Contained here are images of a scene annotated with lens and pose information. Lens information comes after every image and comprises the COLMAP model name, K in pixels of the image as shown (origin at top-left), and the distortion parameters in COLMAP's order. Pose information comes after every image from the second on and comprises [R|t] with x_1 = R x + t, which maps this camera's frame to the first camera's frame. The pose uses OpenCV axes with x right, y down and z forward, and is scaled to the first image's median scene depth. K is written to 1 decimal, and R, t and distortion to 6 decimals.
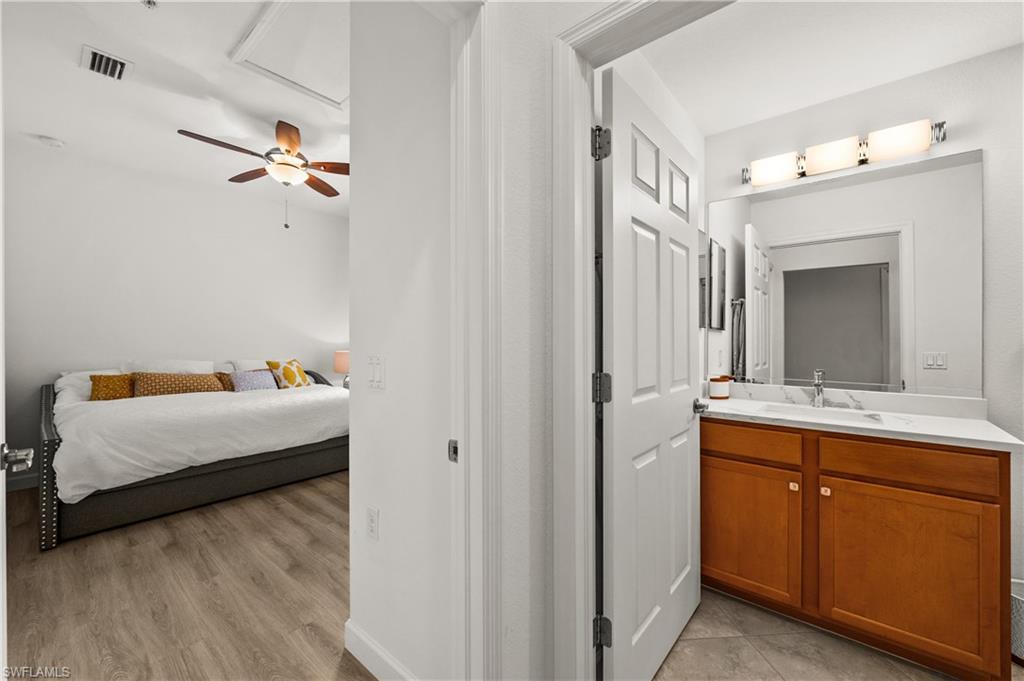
lens RADIAL K [[406.4, 0, 508.9], [0, 406.4, 337.2], [0, 0, 1]] dist [-0.002724, 0.000304]
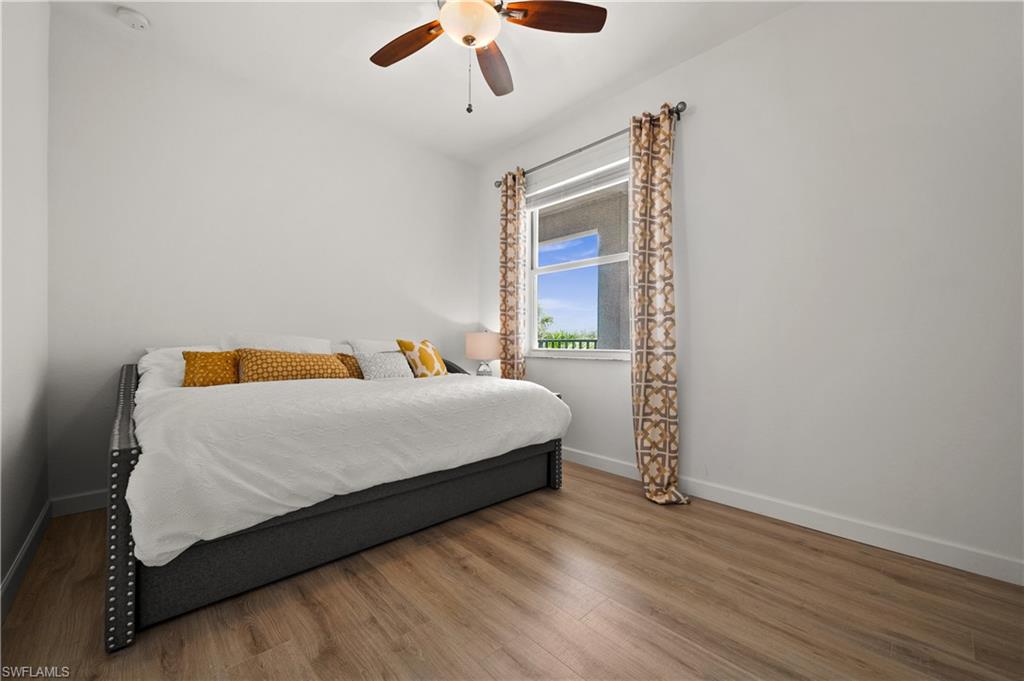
lens RADIAL K [[406.4, 0, 510.4], [0, 406.4, 341.9], [0, 0, 1]] dist [-0.002724, 0.000304]
pose [[0.993410, 0.002346, -0.114594, -0.453867], [-0.001716, 0.999983, 0.005601, 0.085888], [0.114605, -0.005367, 0.993397, 0.427408]]
